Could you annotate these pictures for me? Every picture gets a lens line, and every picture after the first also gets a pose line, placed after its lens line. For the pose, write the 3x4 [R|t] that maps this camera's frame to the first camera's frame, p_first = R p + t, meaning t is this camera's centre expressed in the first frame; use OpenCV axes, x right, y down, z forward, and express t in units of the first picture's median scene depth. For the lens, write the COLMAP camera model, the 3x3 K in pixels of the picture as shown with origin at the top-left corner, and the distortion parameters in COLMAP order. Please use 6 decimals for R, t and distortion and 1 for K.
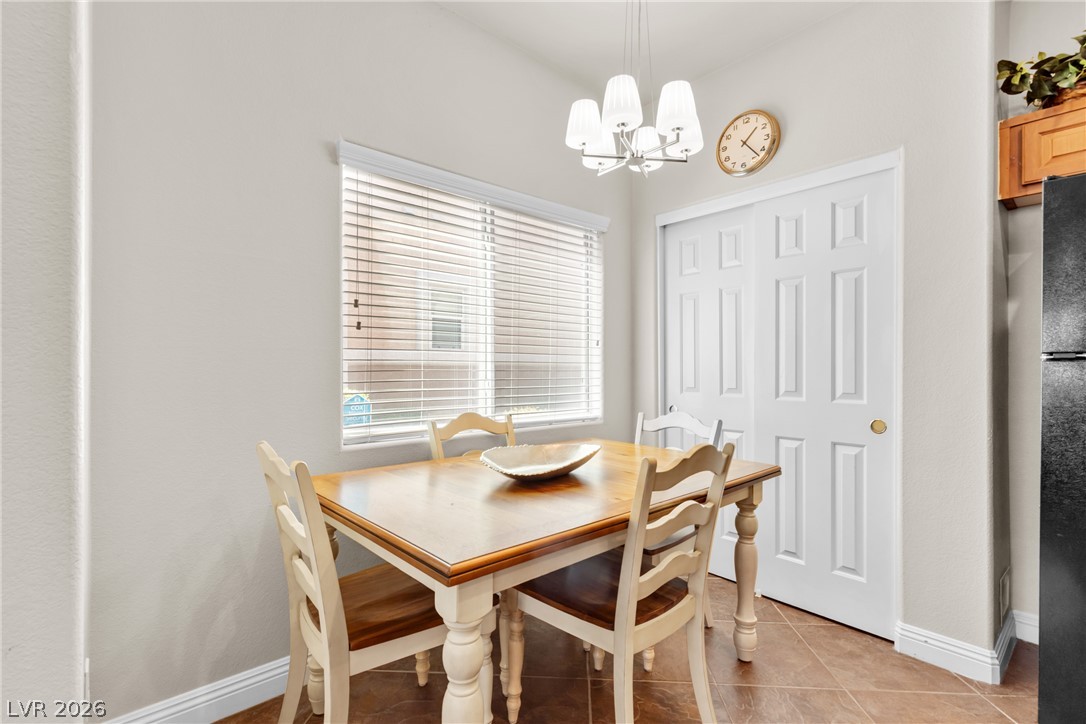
lens RADIAL K [[490.4, 0, 550.6], [0, 490.4, 366.9], [0, 0, 1]] dist [0.005710, -0.001024]
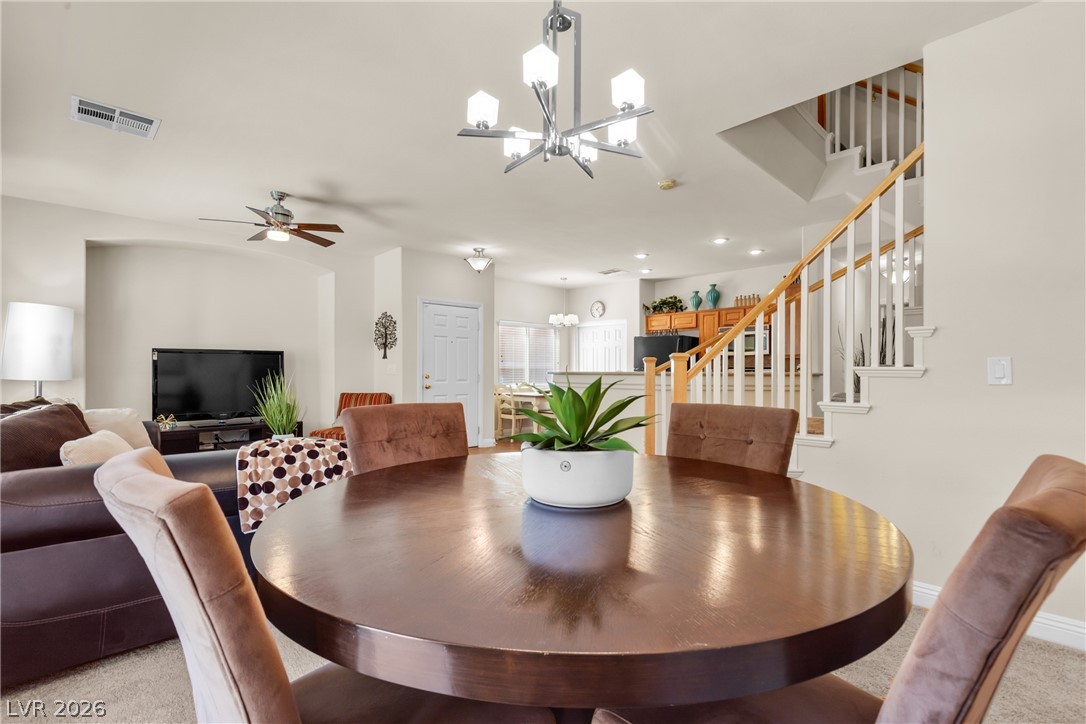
lens RADIAL K [[490.4, 0, 536.1], [0, 490.4, 369.7], [0, 0, 1]] dist [0.005710, -0.001024]
pose [[0.999124, -0.006334, 0.041376, -0.262659], [0.006143, 0.999970, 0.004758, -0.028028], [-0.041405, -0.004500, 0.999132, -3.214951]]
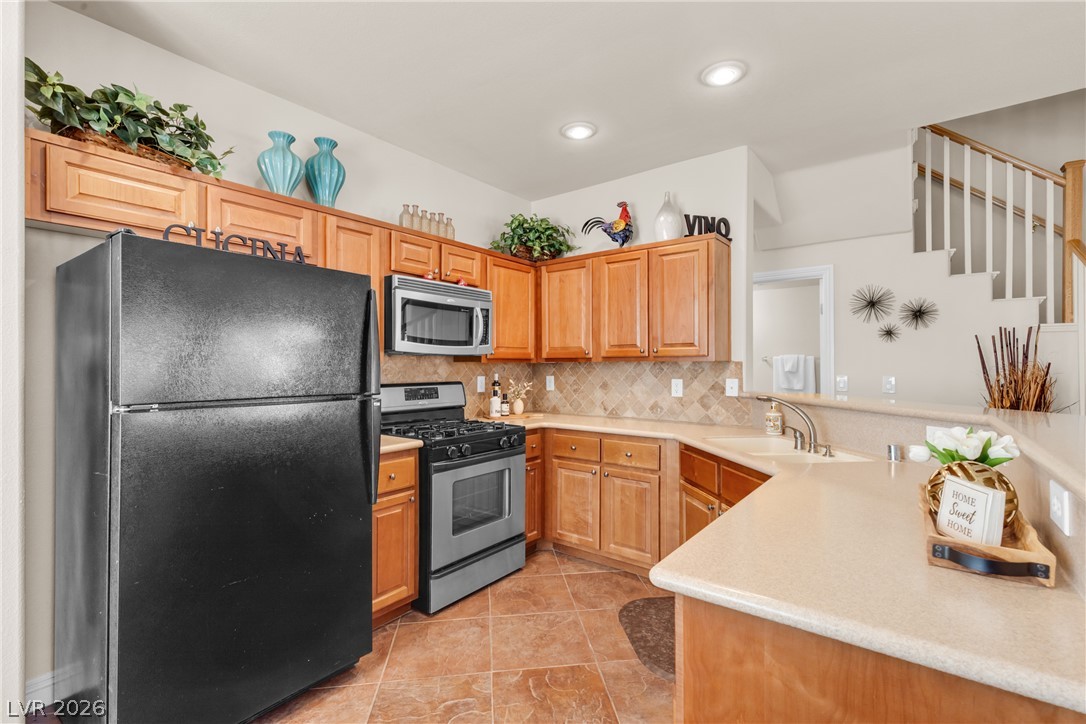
lens RADIAL K [[490.4, 0, 548.9], [0, 490.4, 364.0], [0, 0, 1]] dist [0.005710, -0.001024]
pose [[-0.180167, -0.004403, 0.983626, -0.093161], [-0.000059, 0.999990, 0.004465, -0.082426], [-0.983636, 0.000747, -0.180166, 0.235005]]
